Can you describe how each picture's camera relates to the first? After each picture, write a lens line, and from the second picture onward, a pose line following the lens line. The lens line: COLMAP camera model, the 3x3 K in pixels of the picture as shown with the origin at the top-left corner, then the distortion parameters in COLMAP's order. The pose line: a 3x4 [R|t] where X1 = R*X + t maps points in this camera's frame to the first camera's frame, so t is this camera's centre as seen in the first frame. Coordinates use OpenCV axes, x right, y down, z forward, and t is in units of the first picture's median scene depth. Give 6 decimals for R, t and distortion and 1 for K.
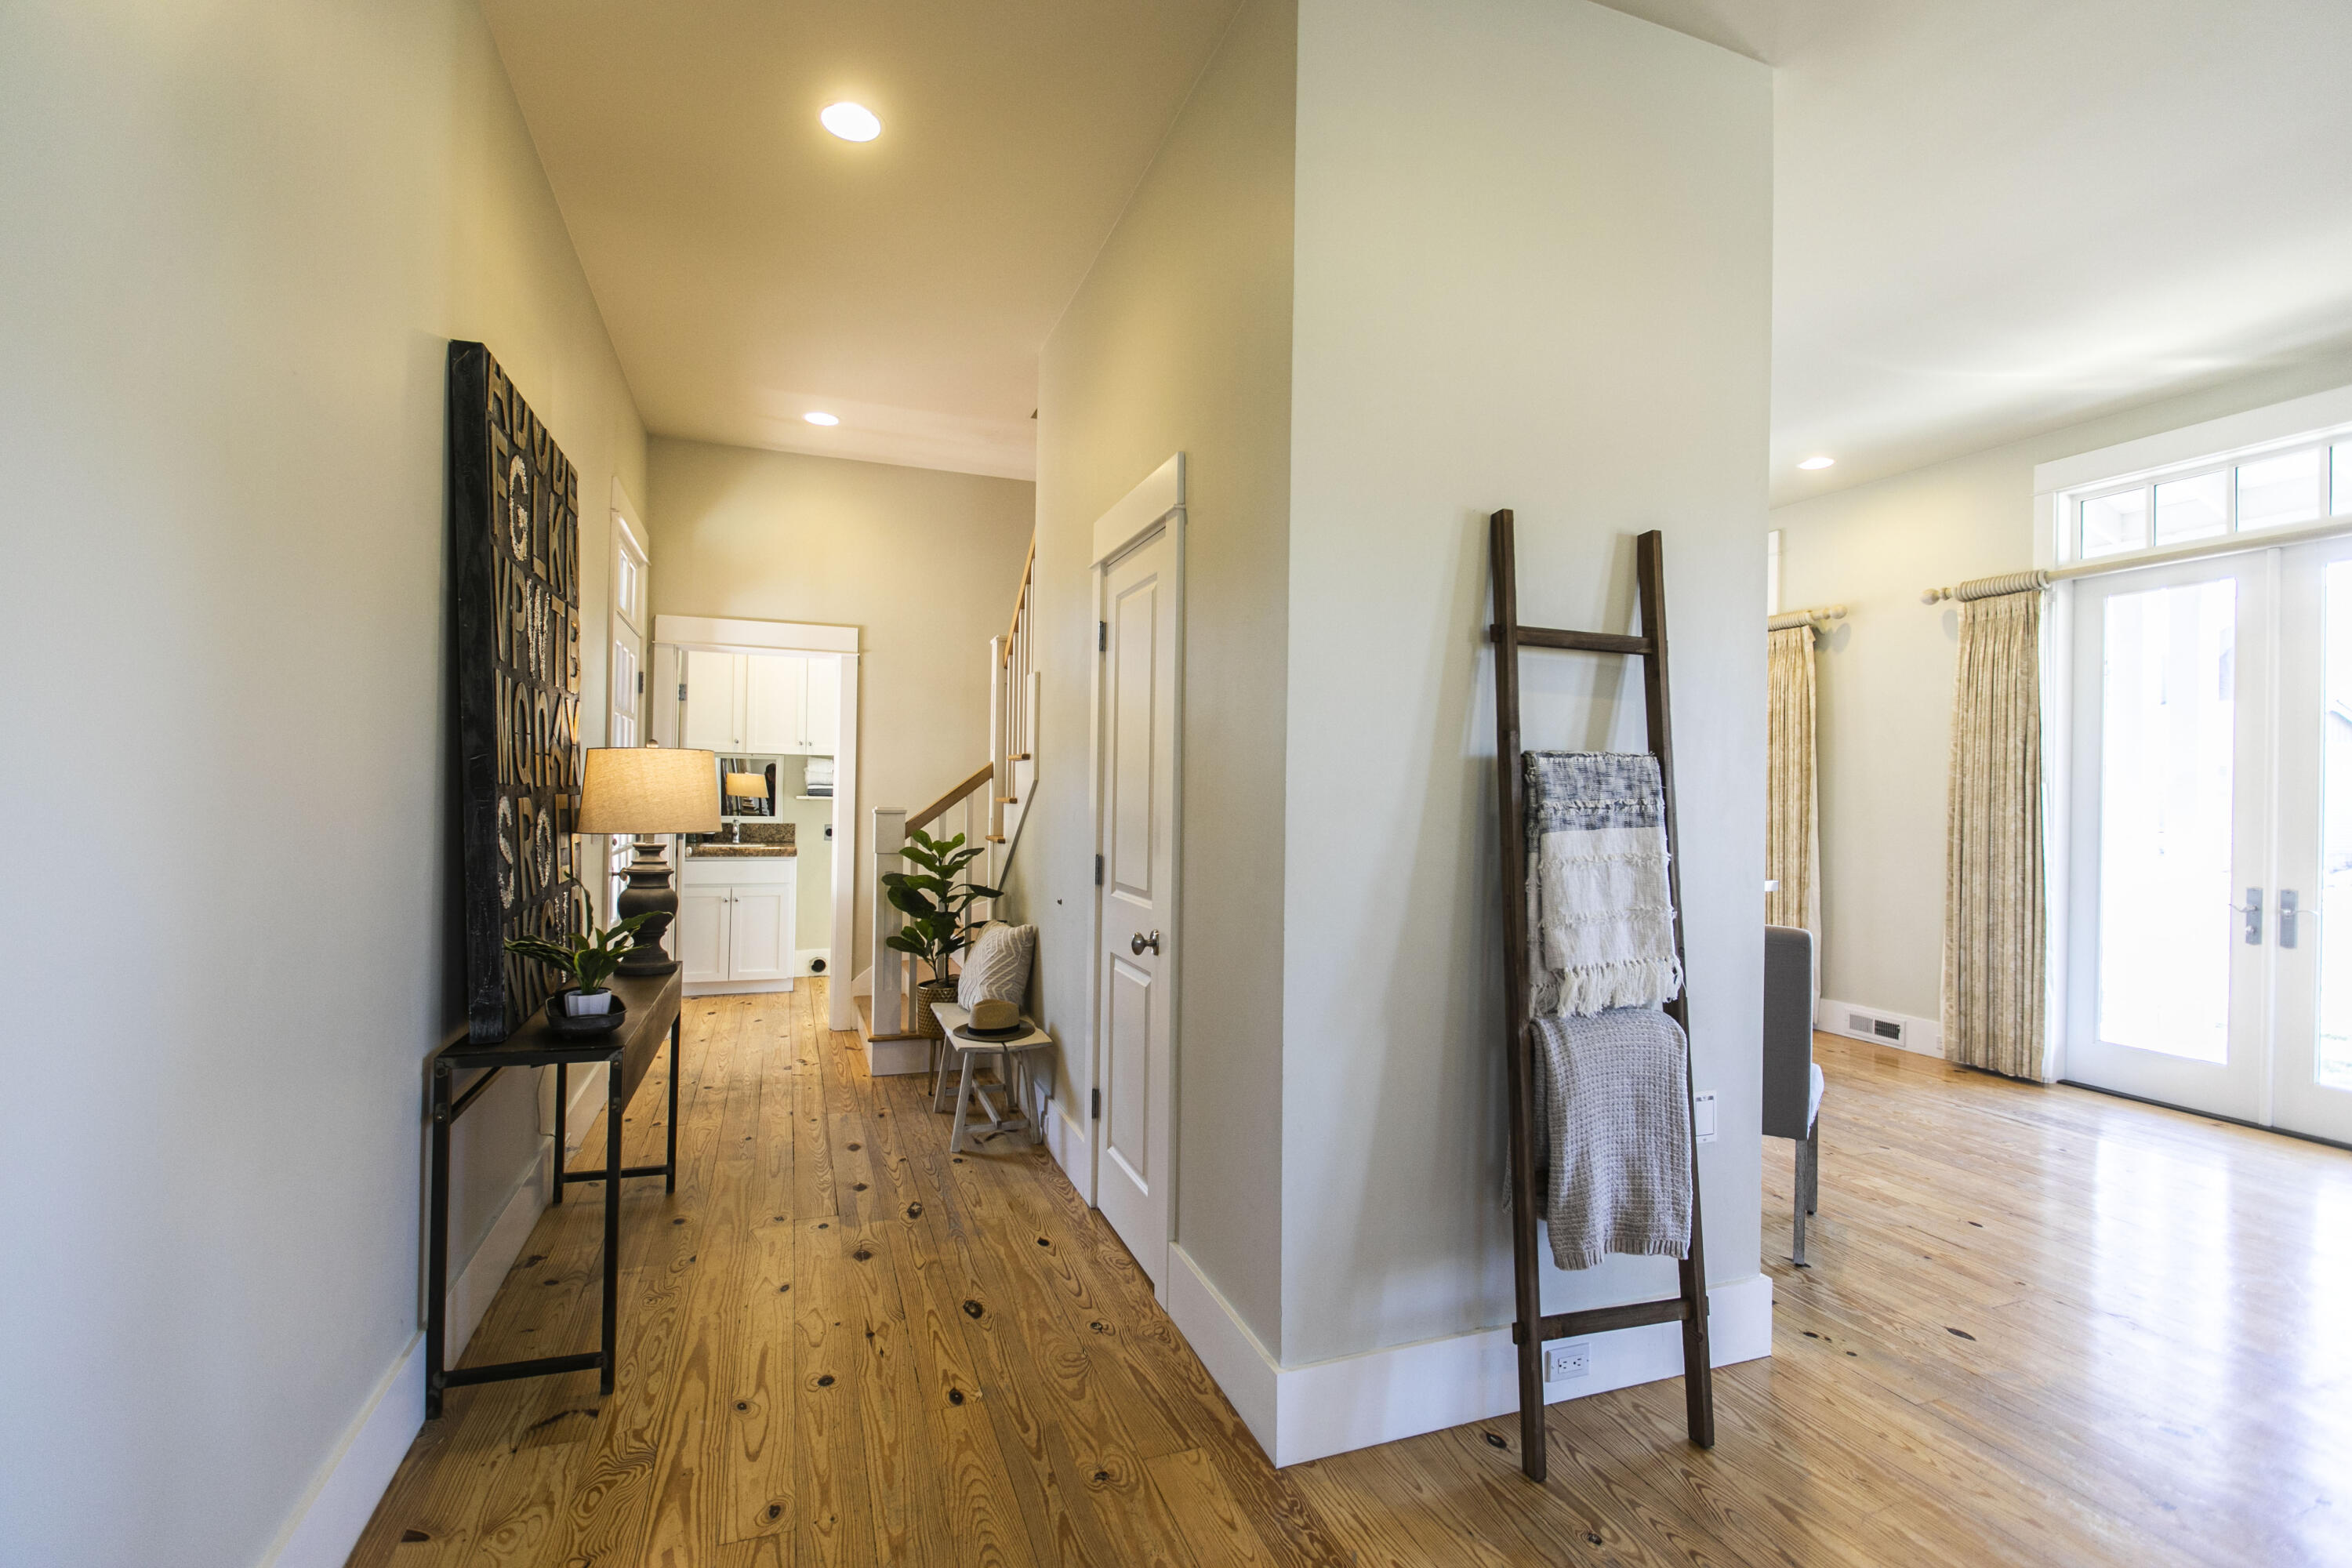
lens RADIAL K [[1075.6, 0, 1184.6], [0, 1075.6, 779.7], [0, 0, 1]] dist [-0.005020, -0.001323]
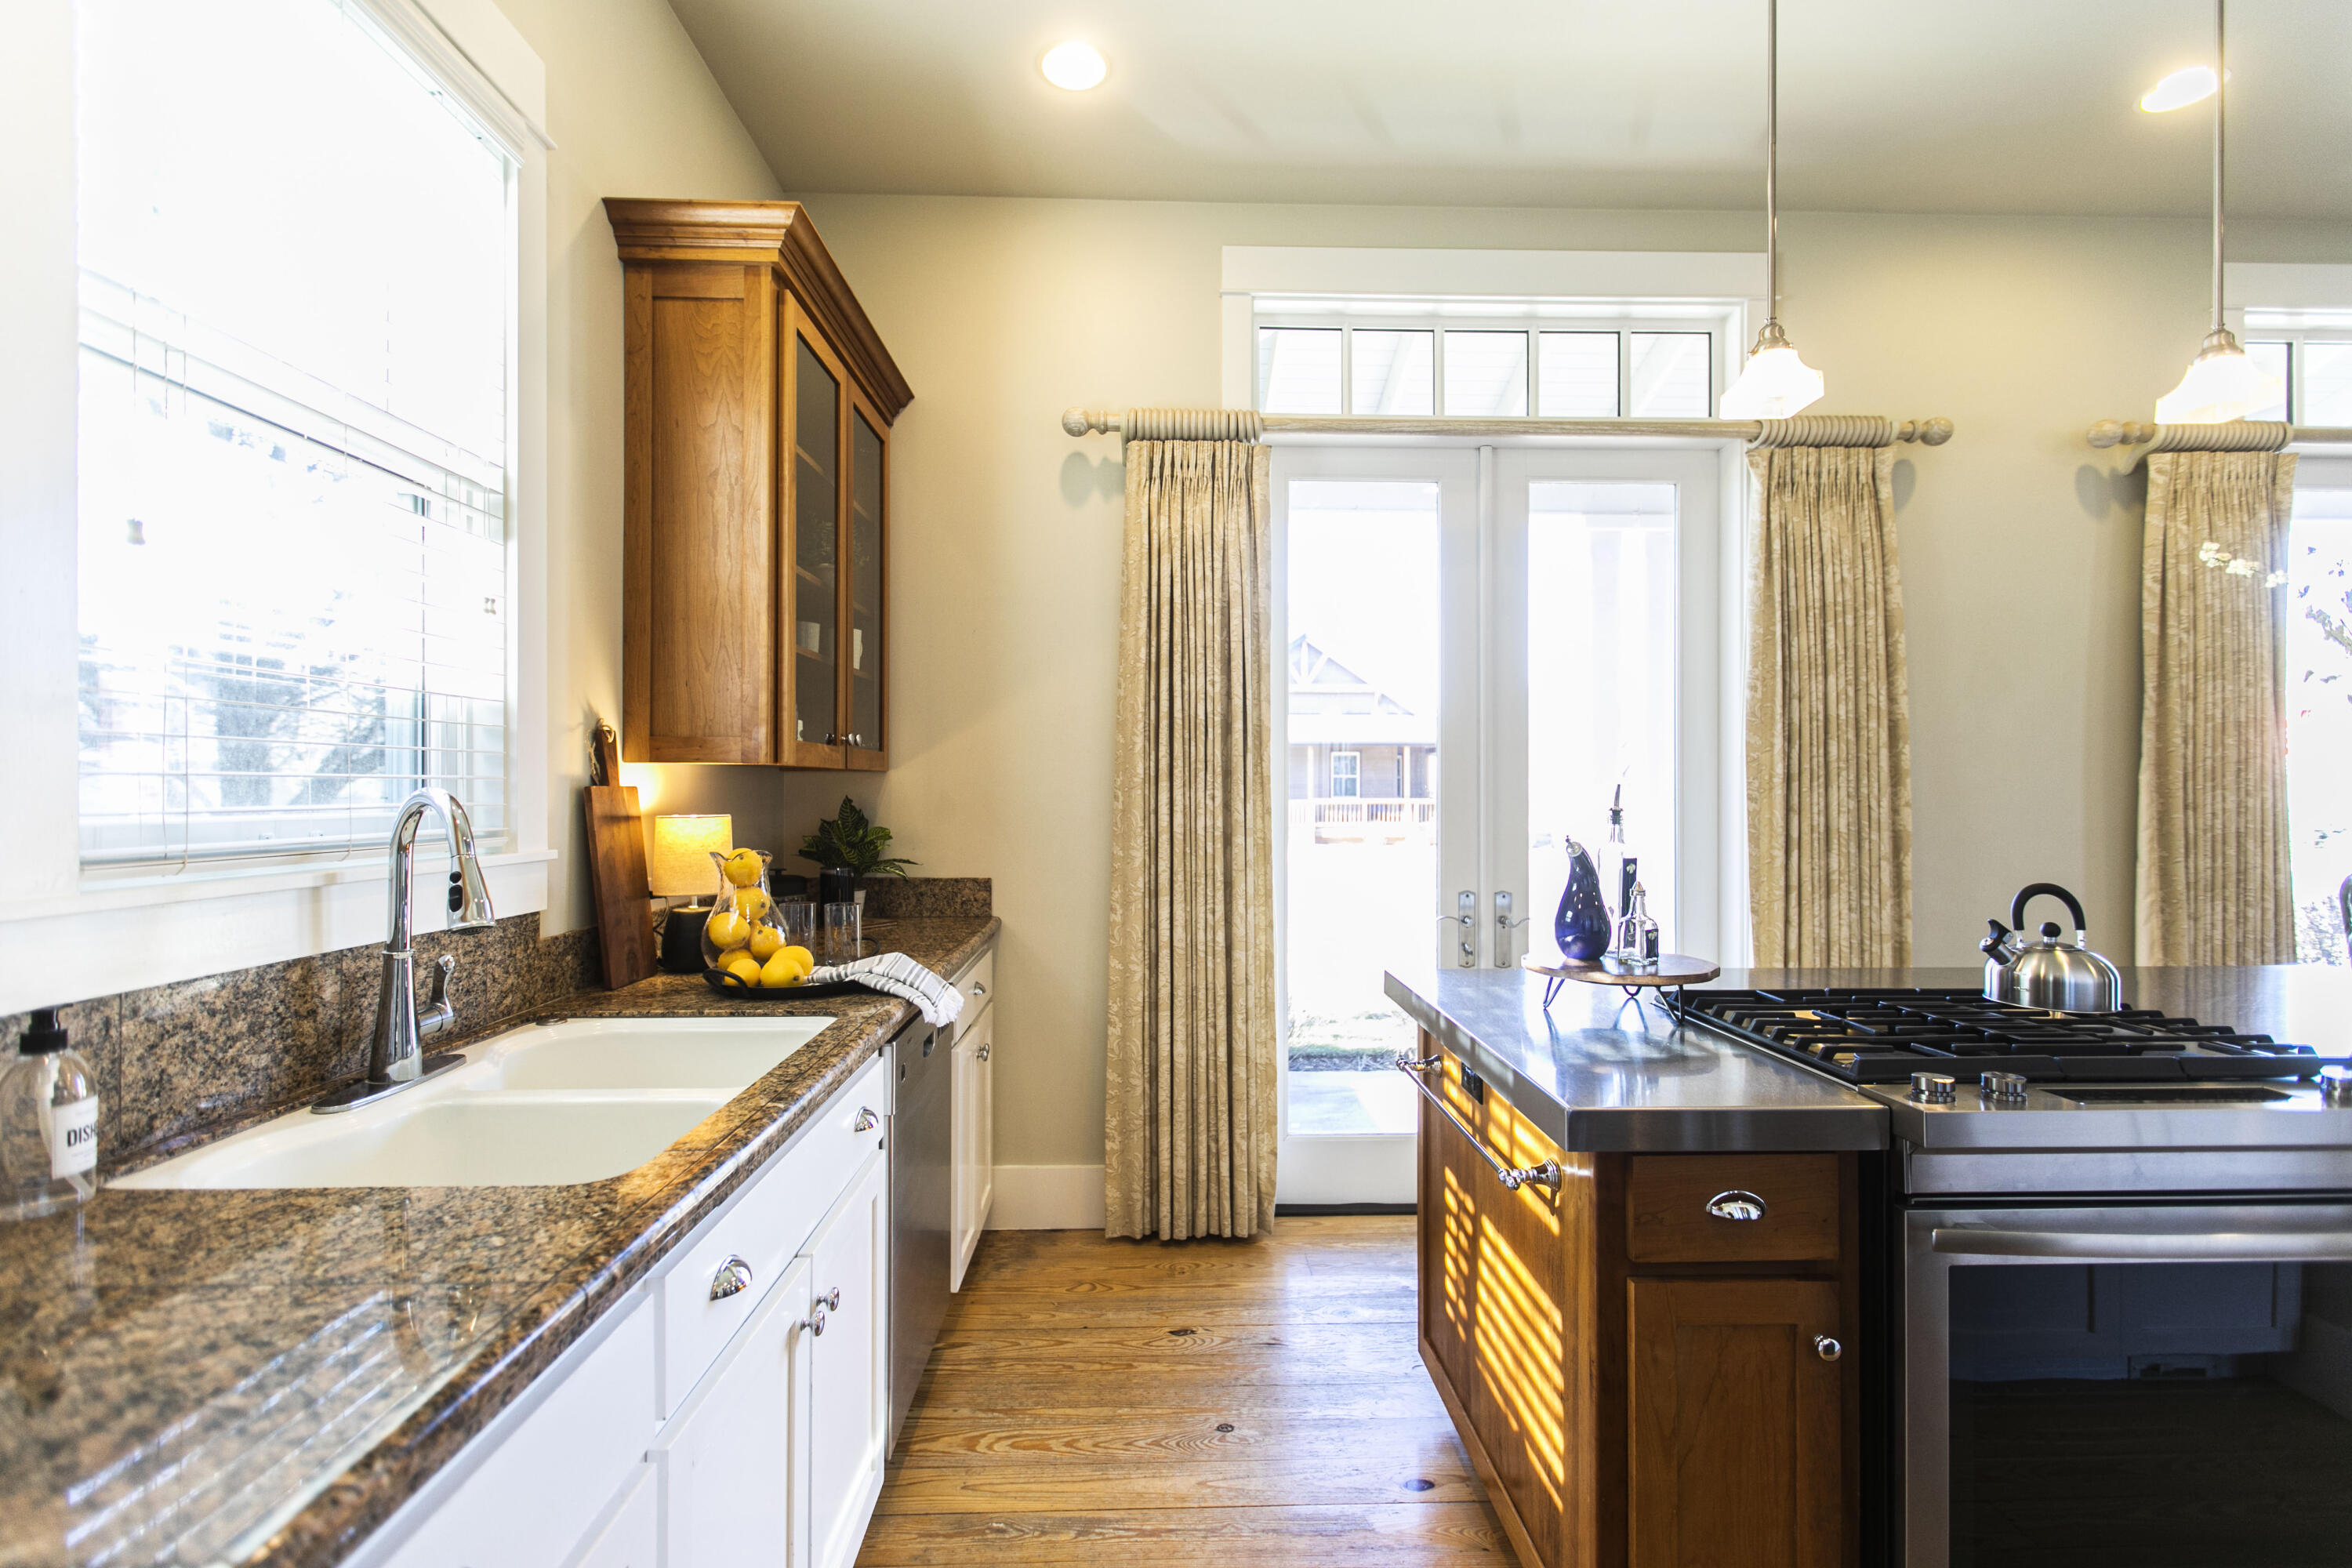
lens RADIAL K [[1049.7, 0, 1173.7], [0, 1049.7, 779.5], [0, 0, 1]] dist [0.001068, -0.000163]
pose [[0.318649, -0.008302, 0.947836, 0.248736], [0.000164, 0.999962, 0.008703, 0.015721], [-0.947873, -0.002618, 0.318638, 1.037610]]
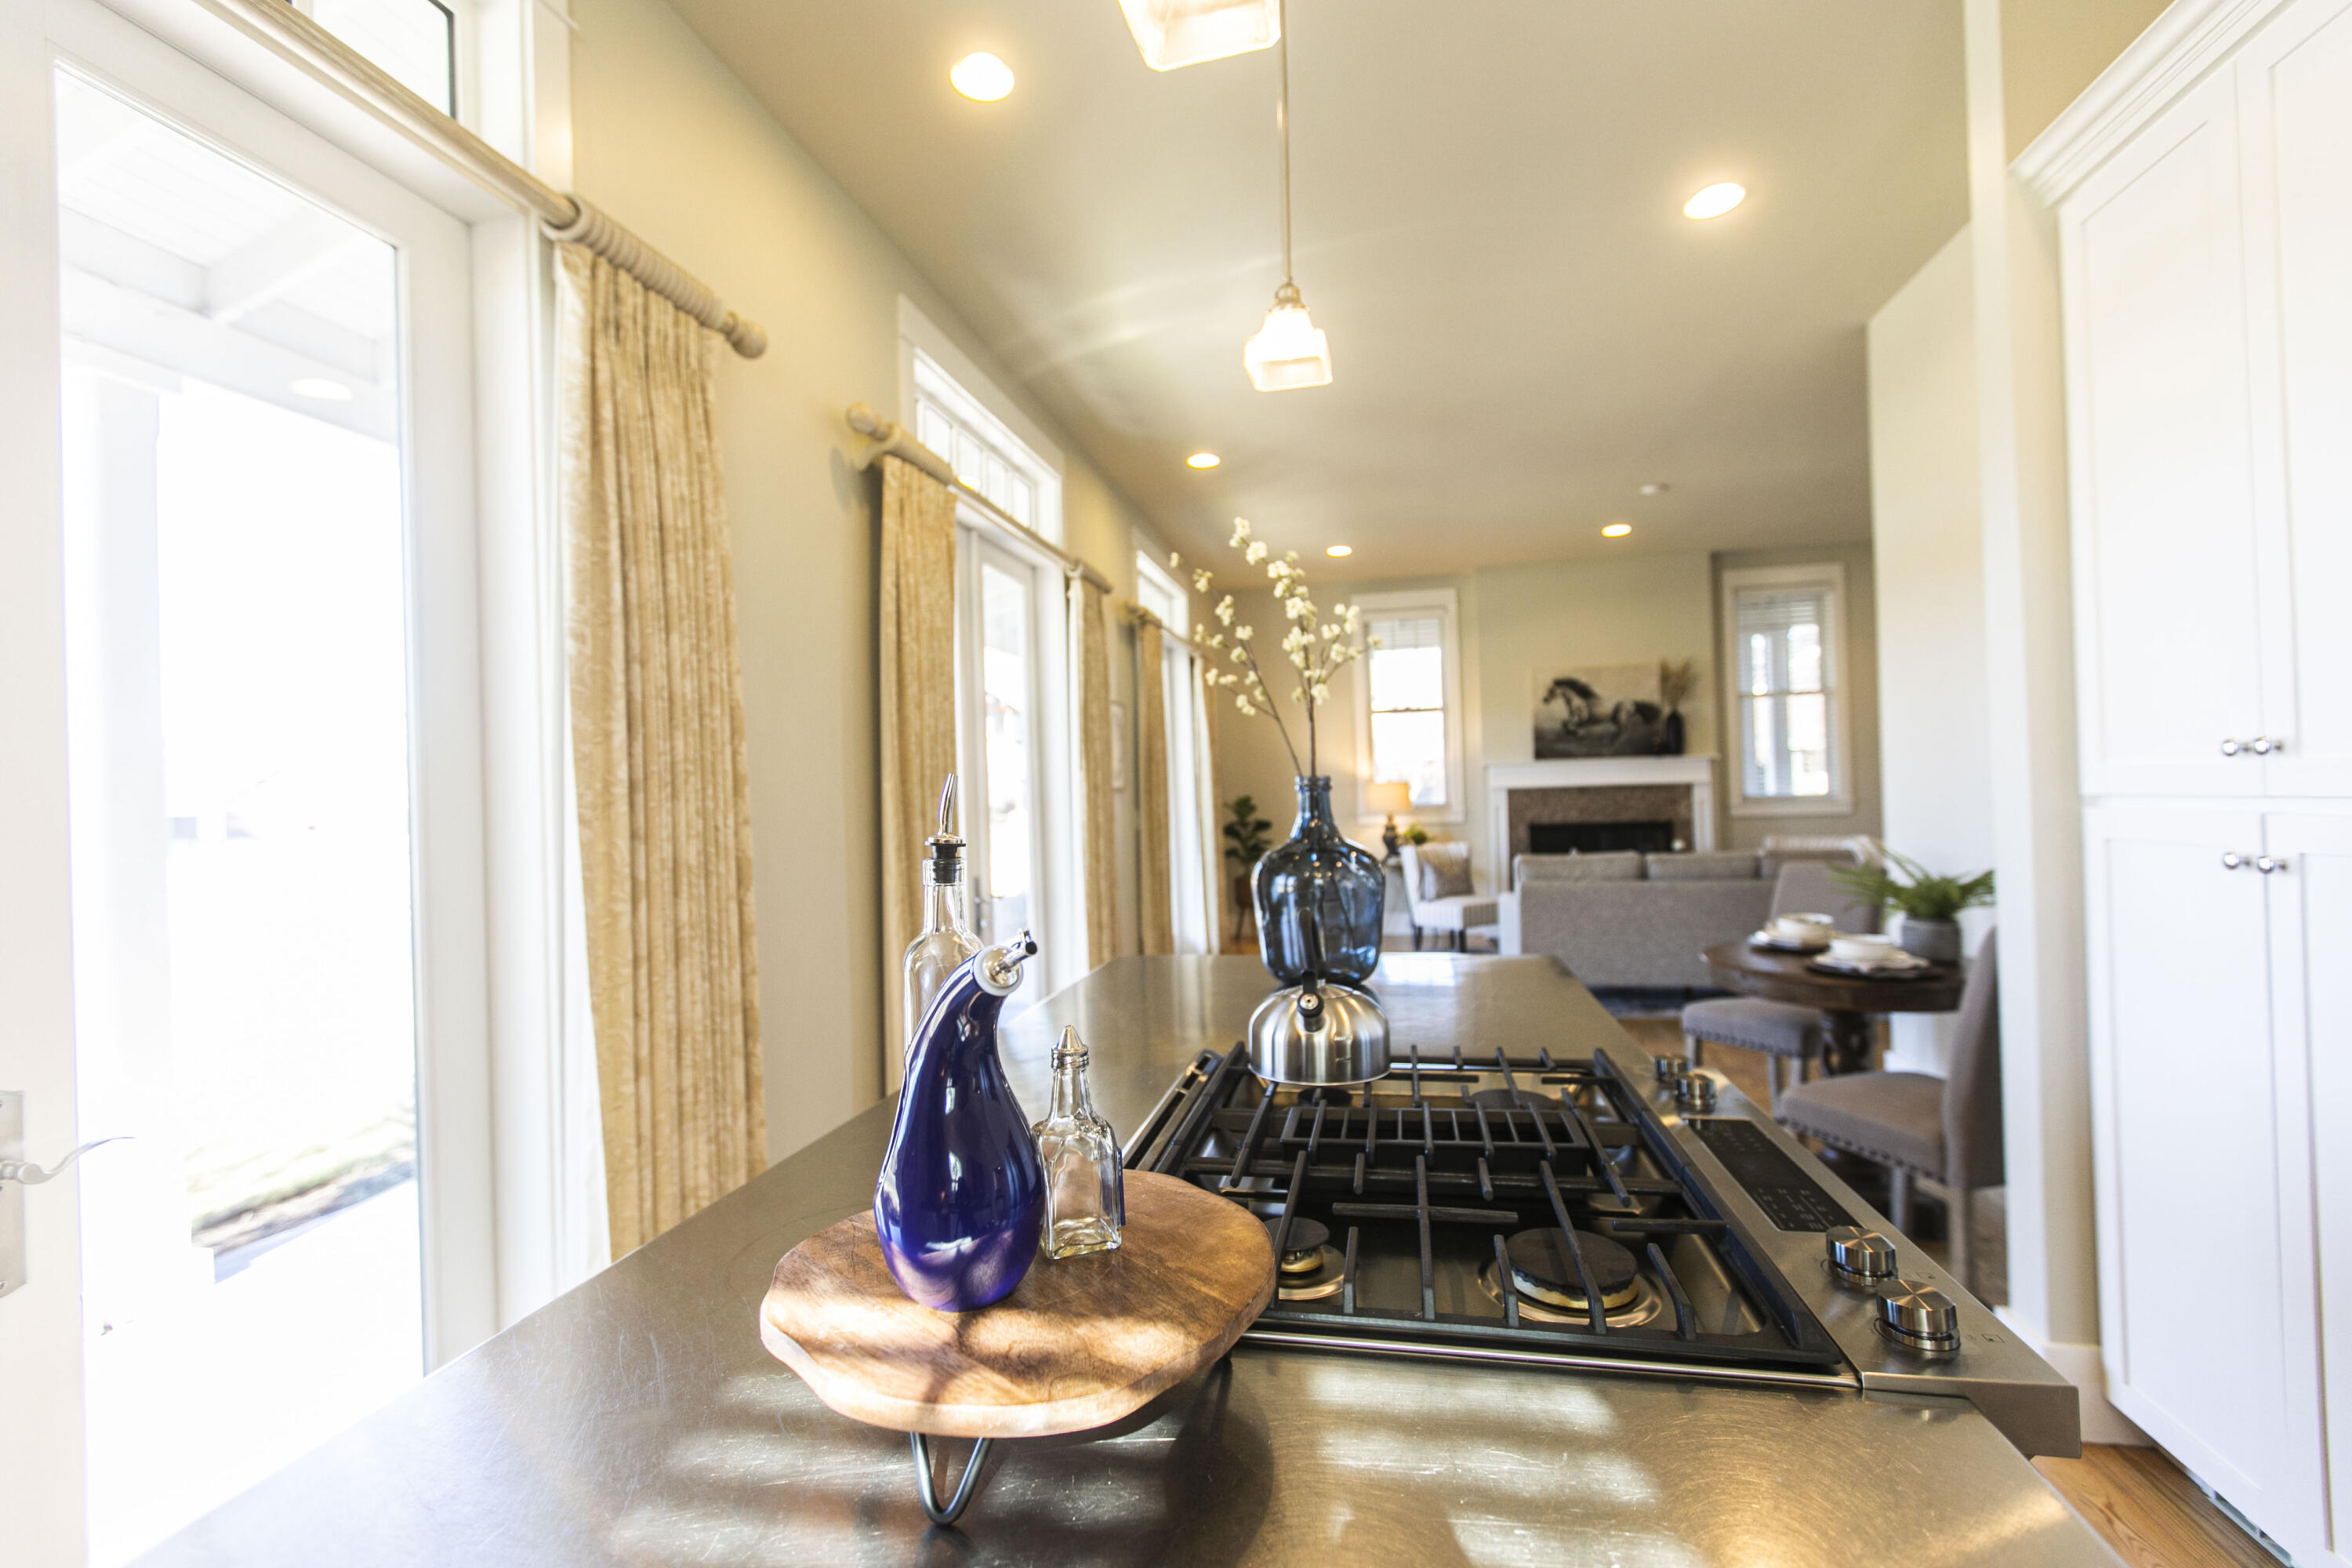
lens RADIAL K [[1049.7, 0, 1182.9], [0, 1049.7, 786.8], [0, 0, 1]] dist [0.001068, -0.000163]
pose [[-0.845118, 0.008168, 0.534517, 0.491680], [0.009679, 0.999953, 0.000023, 0.020784], [-0.534492, 0.005193, -0.845158, 1.094409]]
